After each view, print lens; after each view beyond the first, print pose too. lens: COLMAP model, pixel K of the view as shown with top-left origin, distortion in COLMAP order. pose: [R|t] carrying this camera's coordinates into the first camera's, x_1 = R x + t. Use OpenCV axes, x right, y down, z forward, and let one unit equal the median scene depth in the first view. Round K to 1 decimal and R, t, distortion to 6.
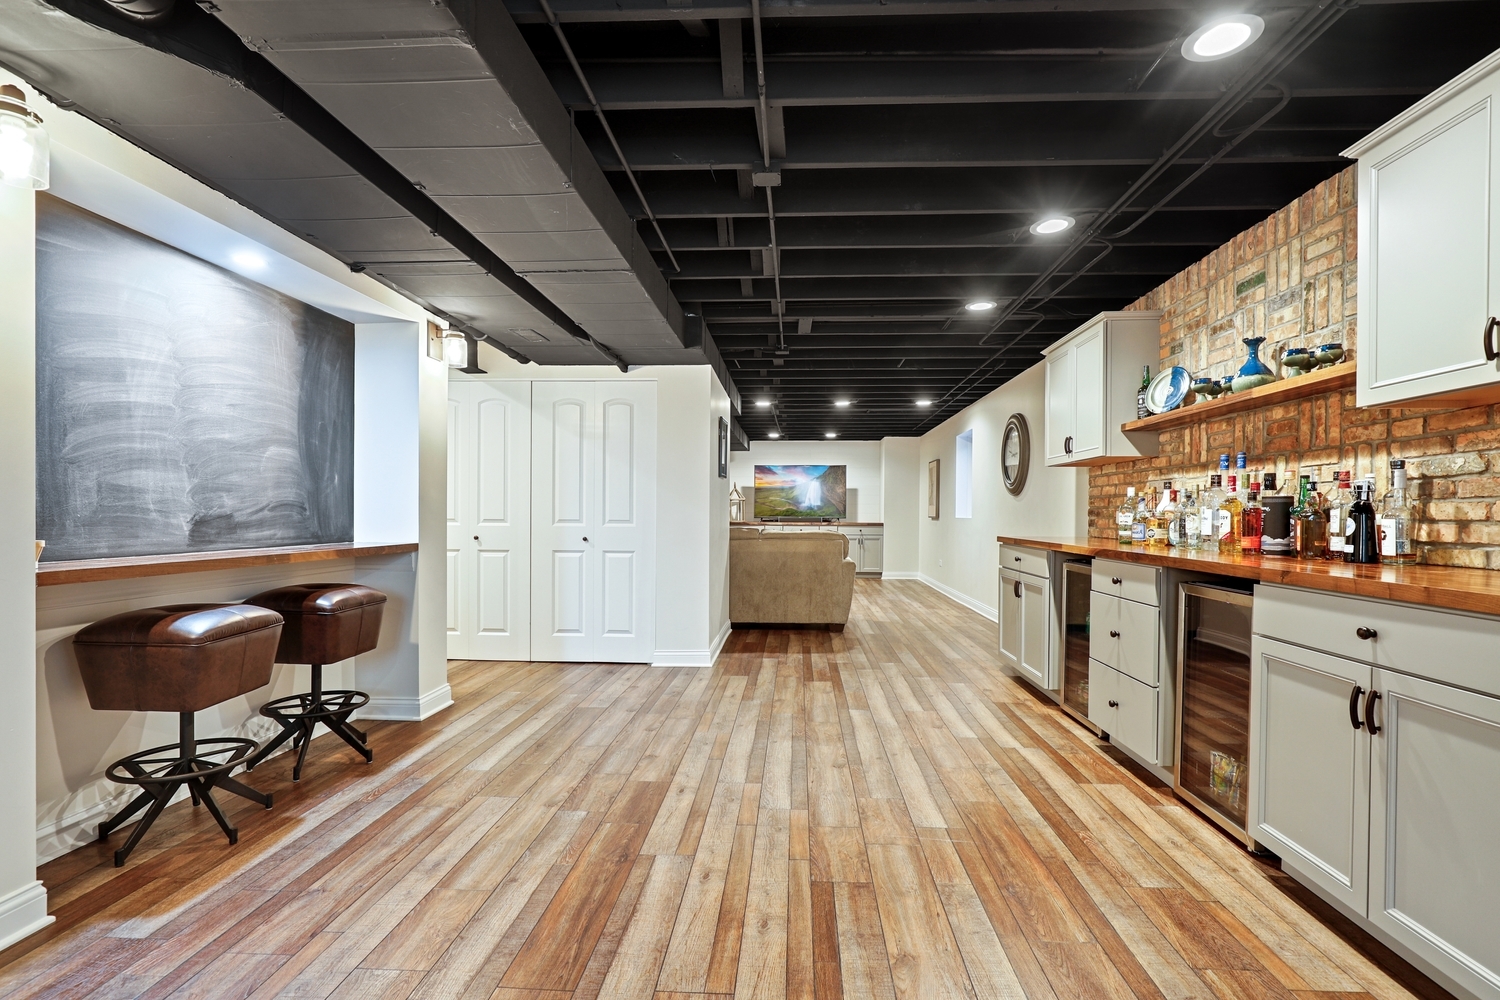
lens RADIAL K [[690.7, 0, 746.1], [0, 690.7, 507.3], [0, 0, 1]] dist [-0.013982, 0.000115]
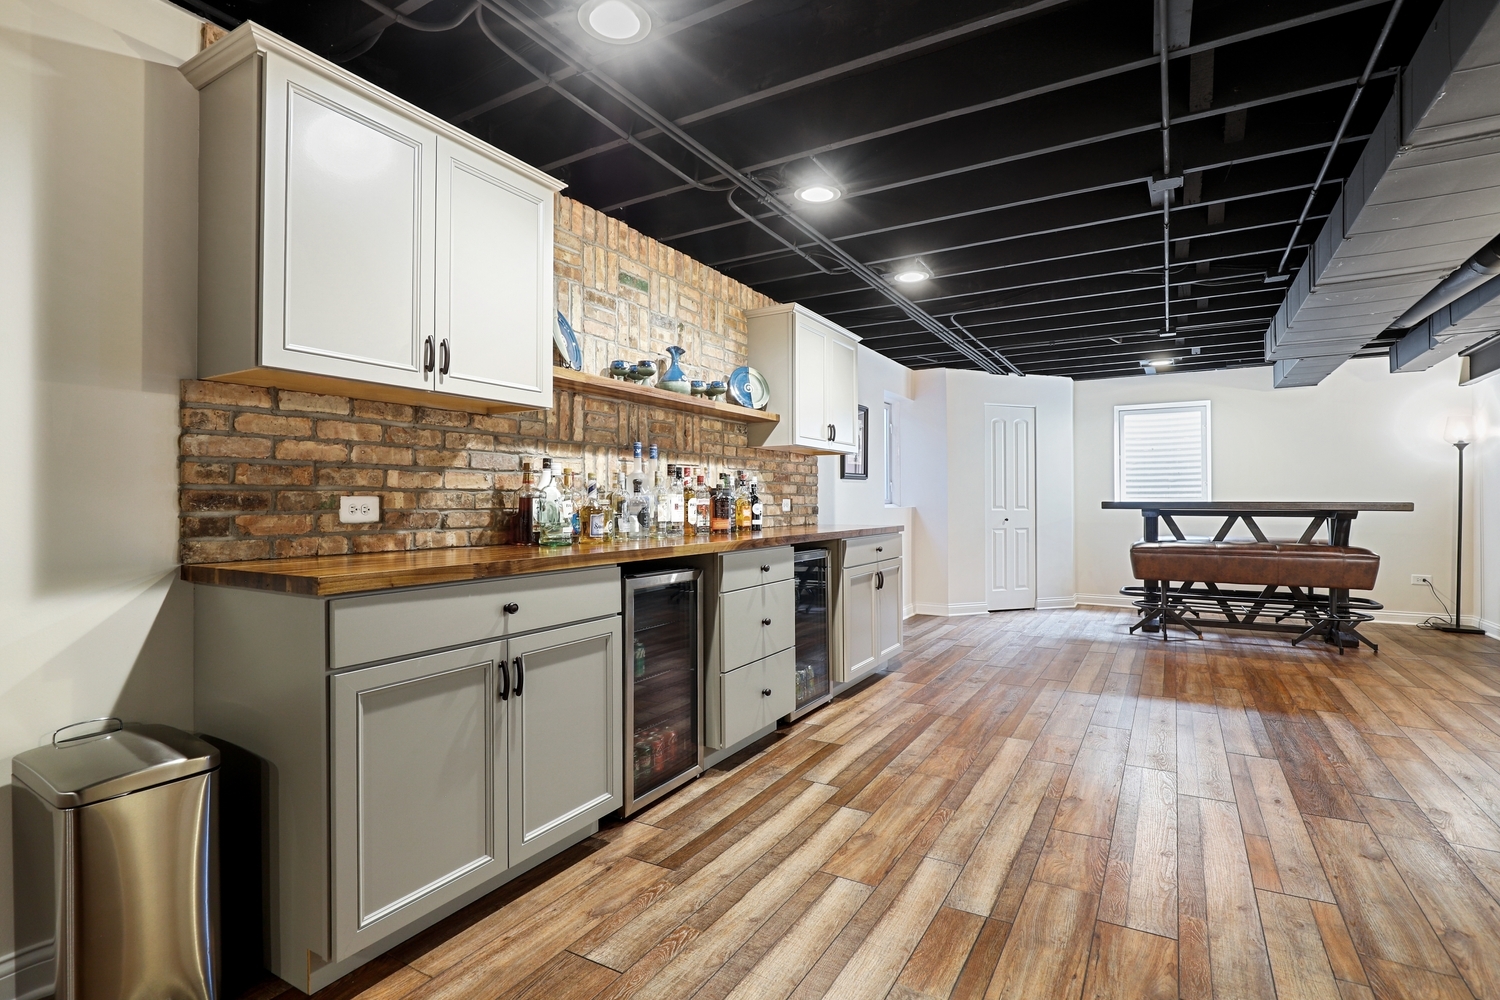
lens RADIAL K [[690.7, 0, 746.1], [0, 690.7, 507.3], [0, 0, 1]] dist [-0.013982, 0.000115]
pose [[-0.886087, 0.000551, 0.463519, 0.102107], [0.000224, 1.000000, -0.000762, 0.019782], [-0.463519, -0.000571, -0.886087, 1.964253]]
